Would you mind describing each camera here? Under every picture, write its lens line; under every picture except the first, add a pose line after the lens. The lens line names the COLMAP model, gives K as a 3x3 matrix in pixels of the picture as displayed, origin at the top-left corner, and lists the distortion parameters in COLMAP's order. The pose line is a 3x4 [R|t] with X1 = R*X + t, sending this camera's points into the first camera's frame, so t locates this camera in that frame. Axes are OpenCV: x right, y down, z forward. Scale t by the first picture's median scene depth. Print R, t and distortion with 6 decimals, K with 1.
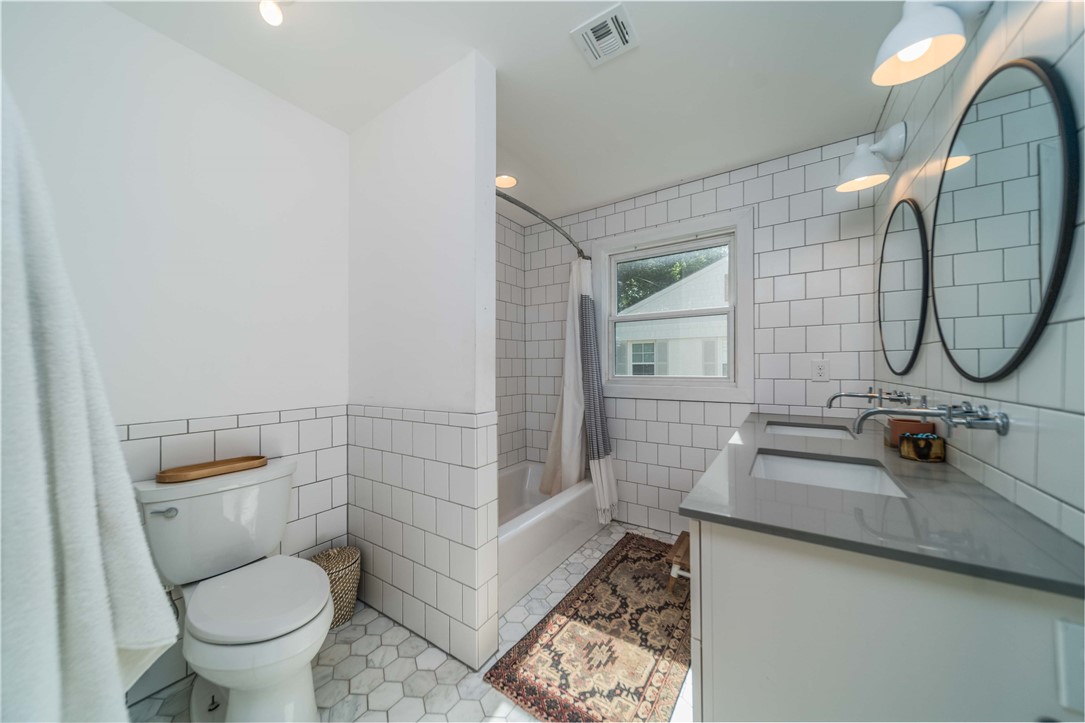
lens RADIAL K [[377.2, 0, 543.4], [0, 377.2, 365.1], [0, 0, 1]] dist [-0.000219, -0.000087]
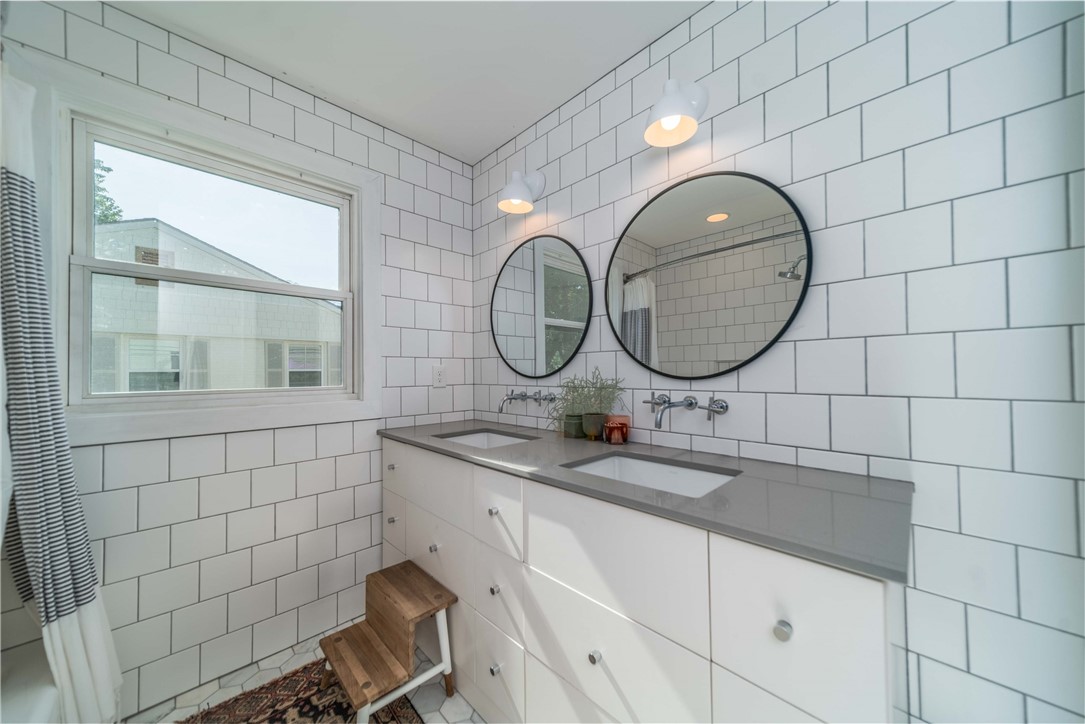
lens RADIAL K [[377.2, 0, 545.0], [0, 377.2, 364.8], [0, 0, 1]] dist [-0.000219, -0.000087]
pose [[0.197734, 0.018763, 0.980076, -0.156693], [-0.000862, 0.999820, -0.018967, 0.001849], [-0.980255, 0.002906, 0.197714, 0.479260]]
